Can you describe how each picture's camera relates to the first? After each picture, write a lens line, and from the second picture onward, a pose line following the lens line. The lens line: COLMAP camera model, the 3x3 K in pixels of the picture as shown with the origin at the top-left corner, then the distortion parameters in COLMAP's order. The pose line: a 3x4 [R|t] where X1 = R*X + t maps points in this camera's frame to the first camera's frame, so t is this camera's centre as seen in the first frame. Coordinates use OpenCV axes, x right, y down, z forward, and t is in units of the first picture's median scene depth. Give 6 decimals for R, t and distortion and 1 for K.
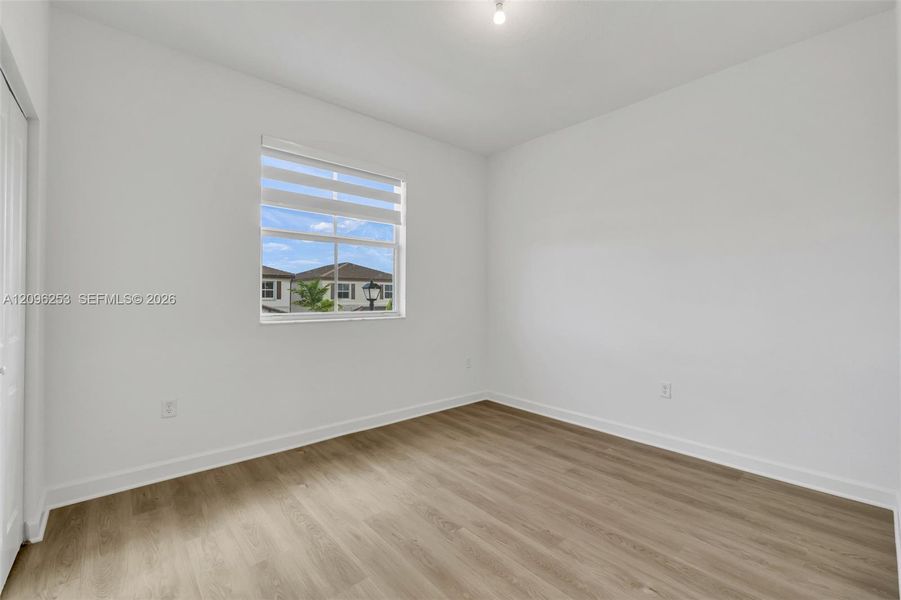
lens RADIAL K [[382.9, 0, 452.9], [0, 382.9, 297.4], [0, 0, 1]] dist [-0.001323, -0.000693]
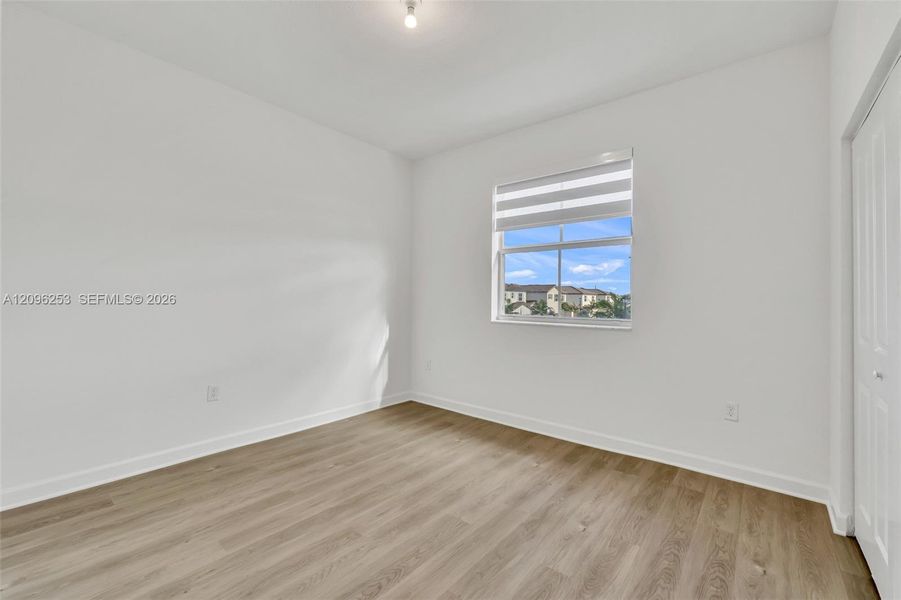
lens RADIAL K [[387.6, 0, 450.5], [0, 387.6, 300.0], [0, 0, 1]] dist [0.000212, -0.000059]
pose [[0.160767, 0.003474, -0.986986, 0.718854], [-0.002863, 0.999991, 0.003054, -0.010505], [0.986988, 0.002335, 0.160775, 0.567474]]
